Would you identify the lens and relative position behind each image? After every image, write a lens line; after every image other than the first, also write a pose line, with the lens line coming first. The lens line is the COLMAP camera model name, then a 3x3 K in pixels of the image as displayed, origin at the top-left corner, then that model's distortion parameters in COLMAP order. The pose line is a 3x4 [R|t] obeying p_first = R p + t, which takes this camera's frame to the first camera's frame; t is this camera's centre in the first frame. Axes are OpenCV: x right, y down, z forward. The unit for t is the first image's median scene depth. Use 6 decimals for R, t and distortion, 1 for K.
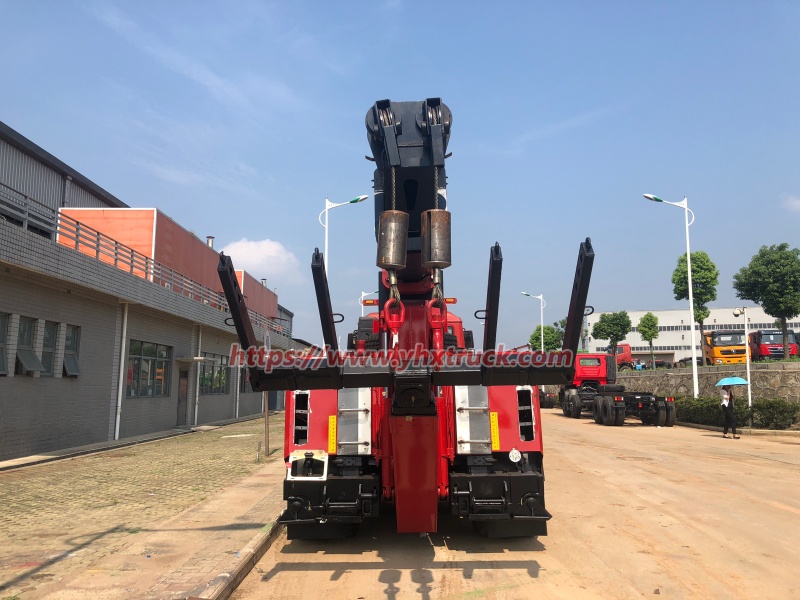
lens RADIAL K [[651.3, 0, 384.8], [0, 651.3, 296.6], [0, 0, 1]] dist [0.023178, -0.008521]
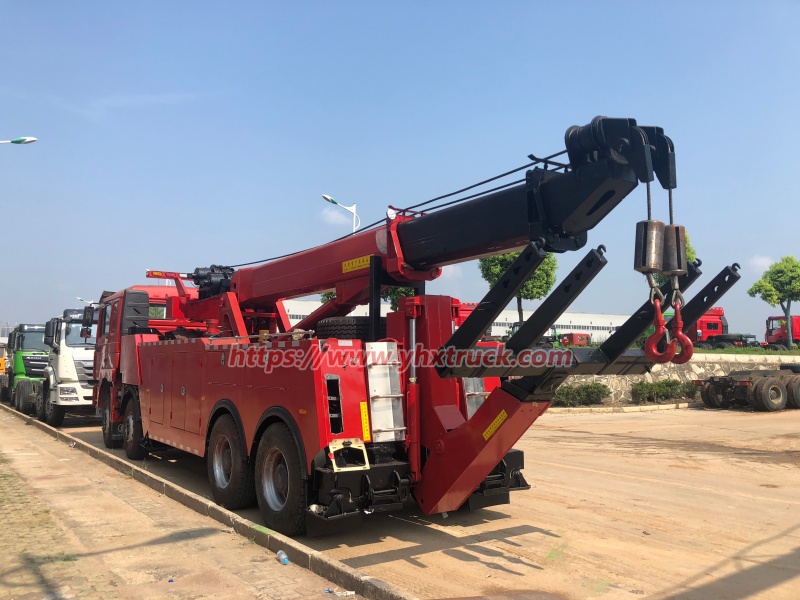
lens RADIAL K [[651.3, 0, 384.8], [0, 651.3, 296.6], [0, 0, 1]] dist [0.023178, -0.008521]
pose [[0.801480, 0.077635, 0.592961, -0.641599], [-0.093679, 0.995596, -0.003730, 0.030817], [-0.590638, -0.052558, 0.805223, 0.226203]]
